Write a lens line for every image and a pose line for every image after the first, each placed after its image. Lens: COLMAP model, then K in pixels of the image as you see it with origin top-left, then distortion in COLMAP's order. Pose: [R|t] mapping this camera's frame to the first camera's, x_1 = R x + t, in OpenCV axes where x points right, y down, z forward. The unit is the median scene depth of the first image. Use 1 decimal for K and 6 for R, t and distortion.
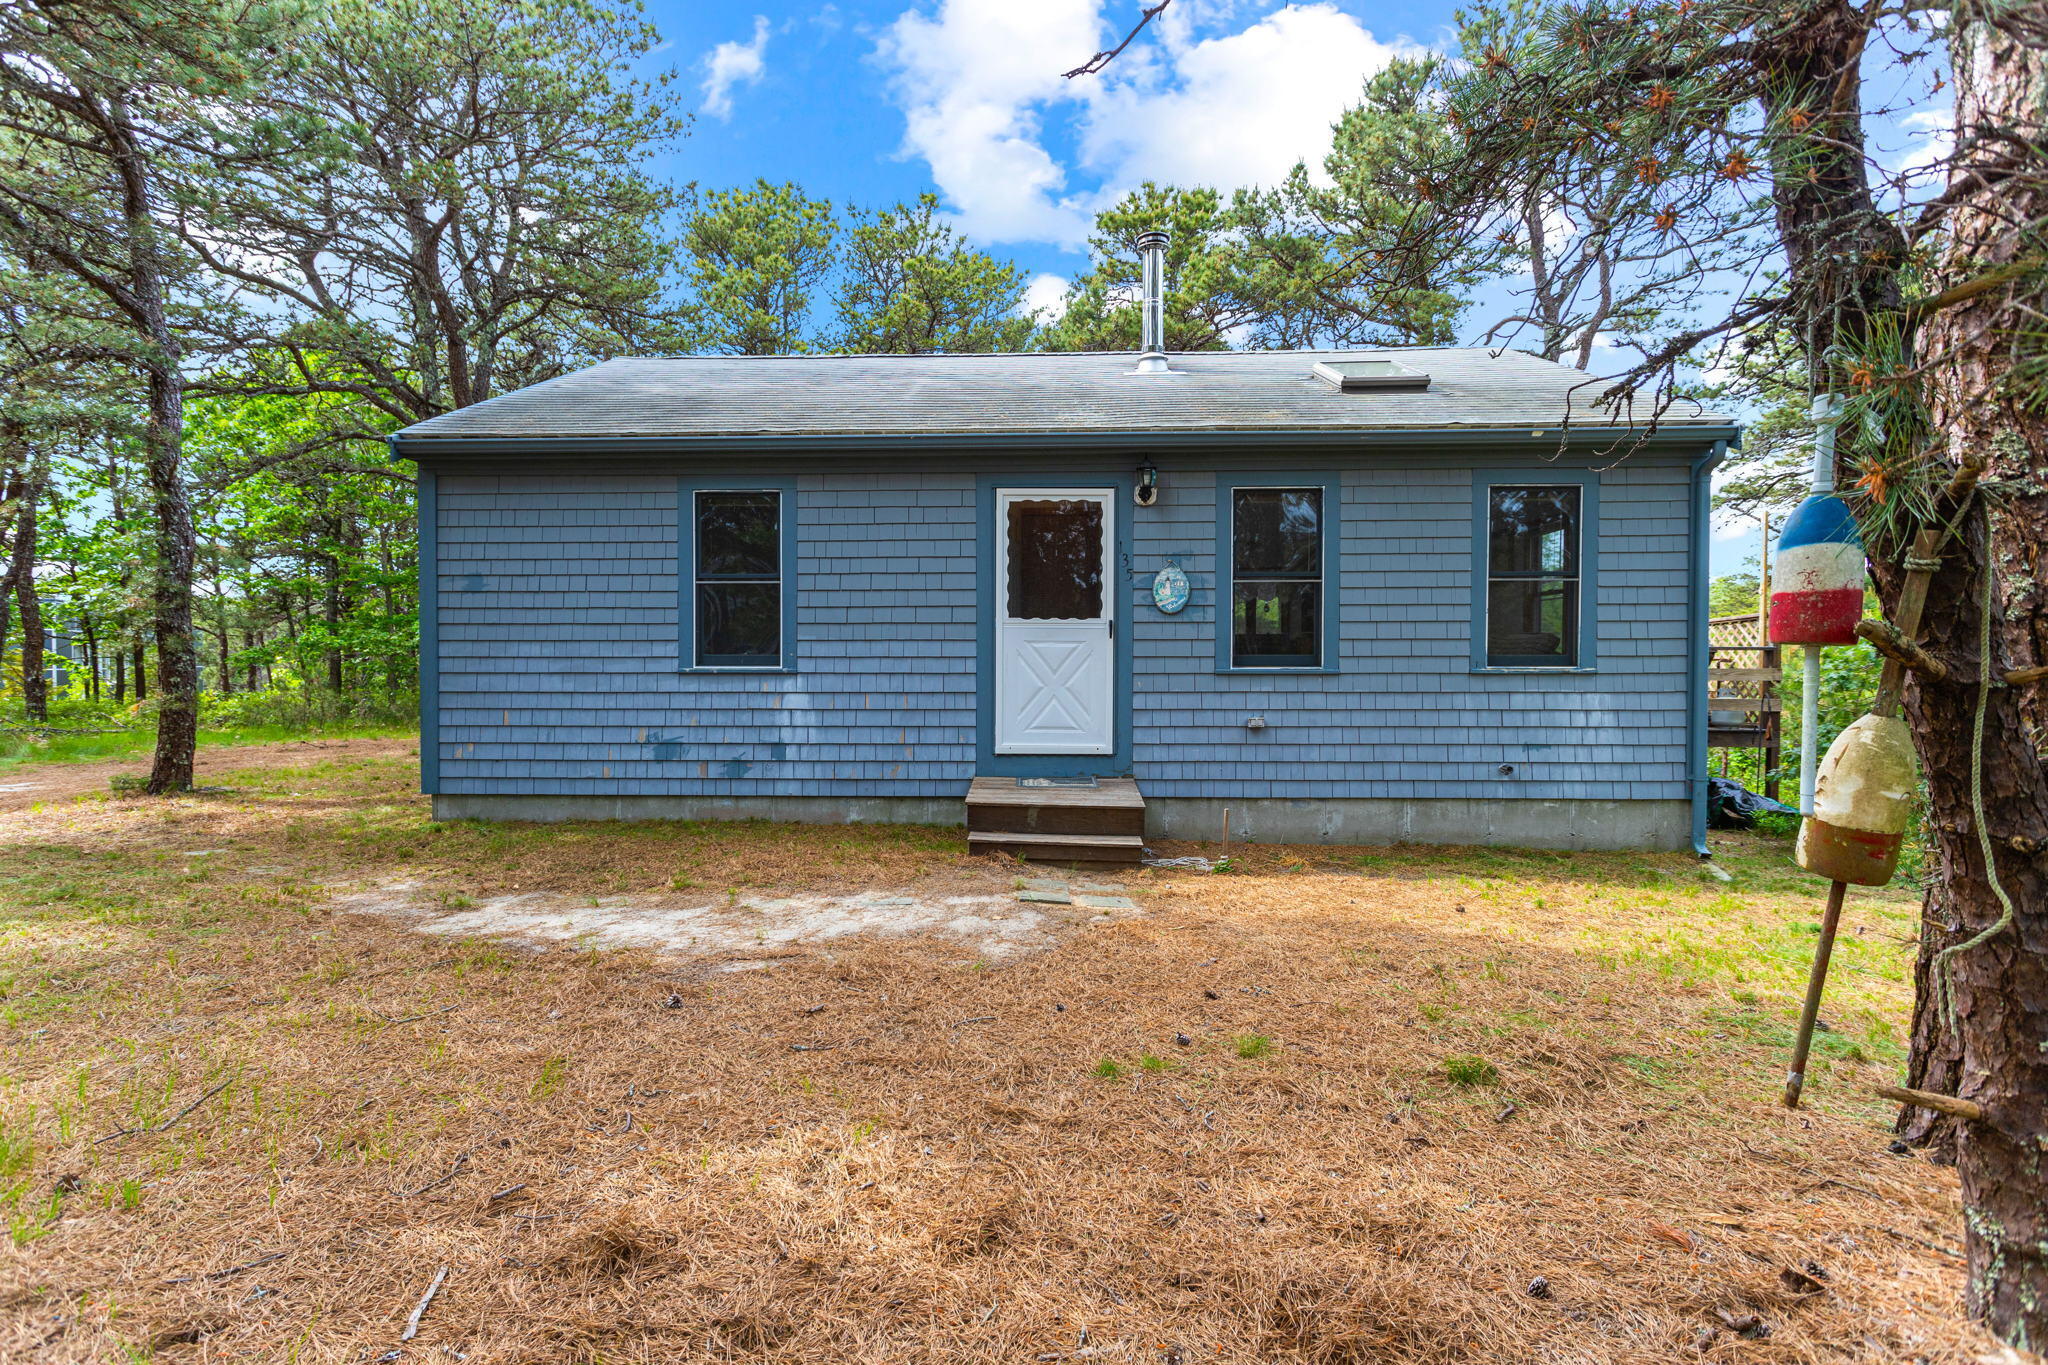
lens RADIAL K [[980.9, 0, 1014.8], [0, 980.9, 671.9], [0, 0, 1]] dist [0.009836, 0.000475]
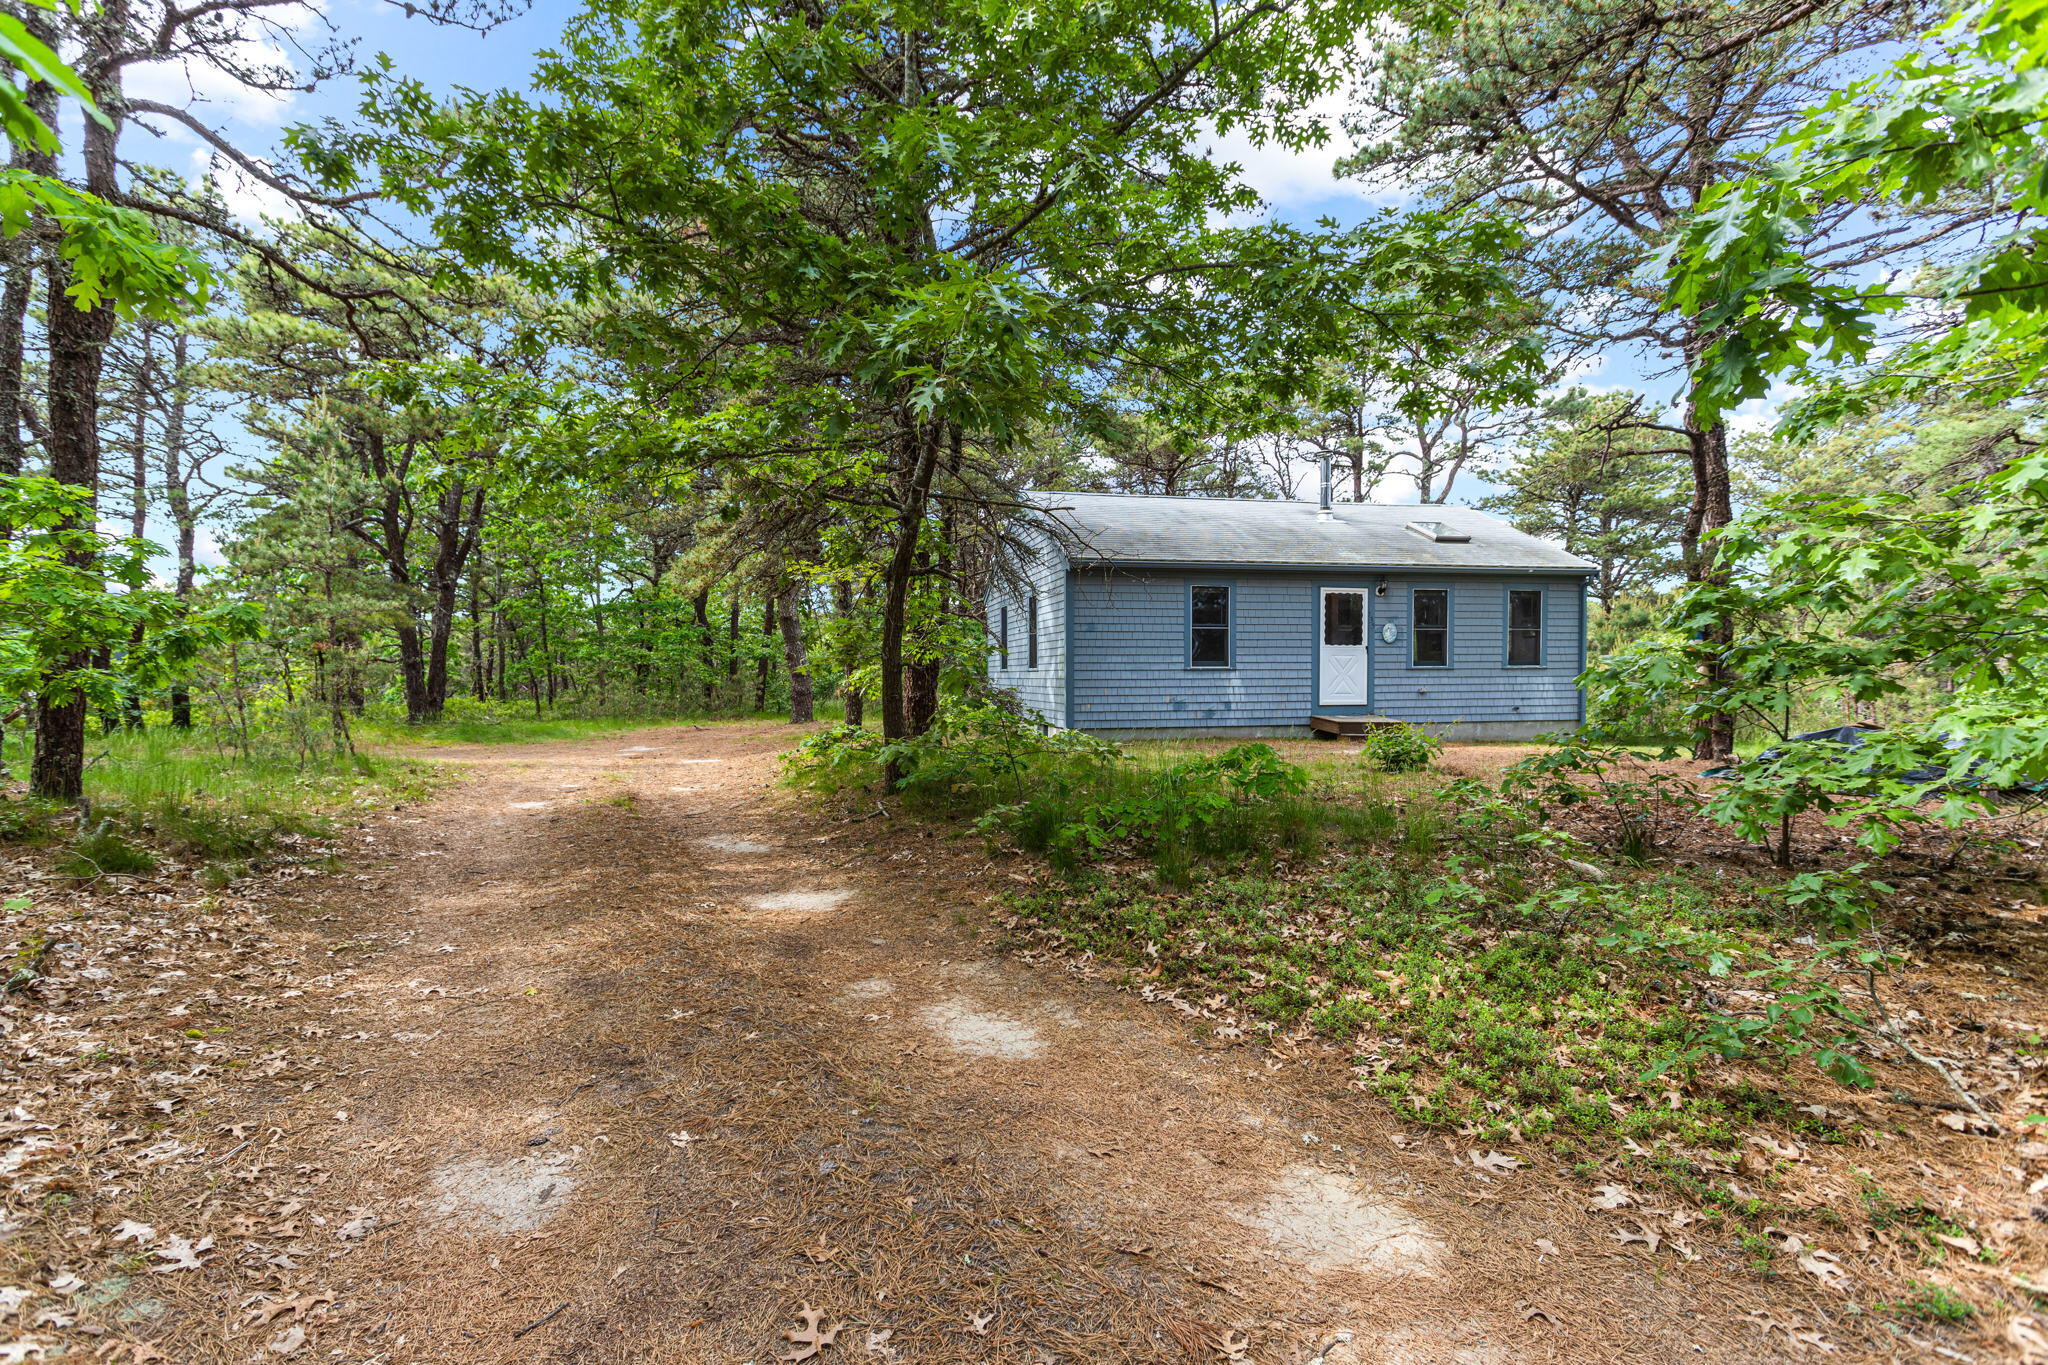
lens RADIAL K [[984.8, 0, 1021.0], [0, 984.8, 694.3], [0, 0, 1]] dist [0.012245, 0.000156]
pose [[0.969997, -0.009426, 0.242935, -1.223914], [0.007953, 0.999944, 0.007041, 0.036798], [-0.242988, -0.004897, 0.970017, -1.018466]]
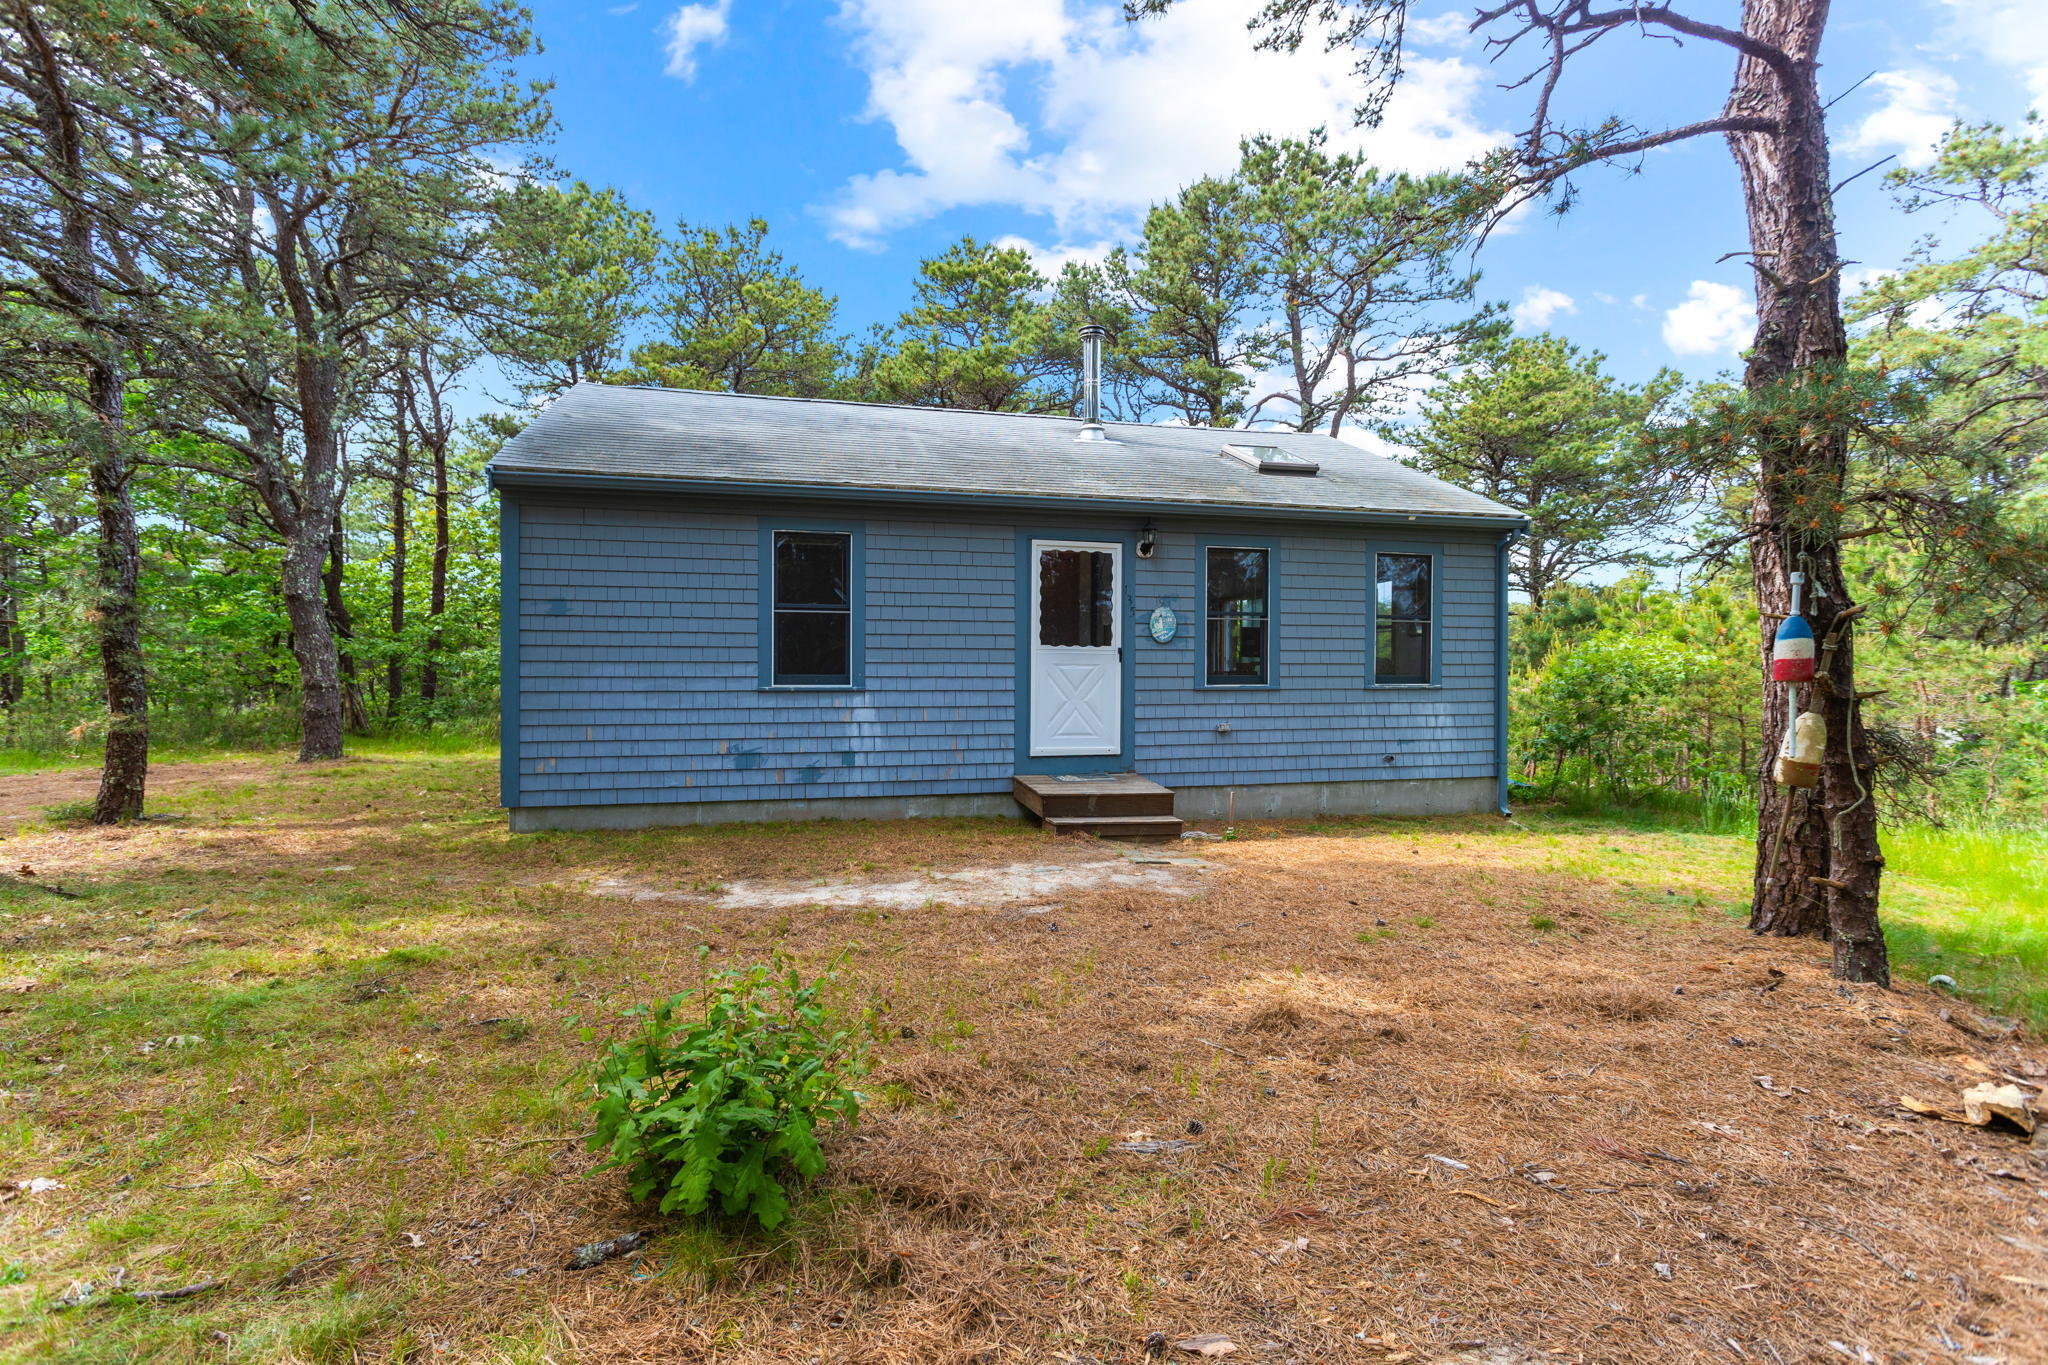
lens RADIAL K [[980.9, 0, 1014.8], [0, 980.9, 671.9], [0, 0, 1]] dist [0.009836, 0.000475]
pose [[0.957060, 0.001473, 0.289885, -0.389297], [0.002094, 0.999926, -0.011996, -0.006760], [-0.289881, 0.012088, 0.956986, -0.162820]]
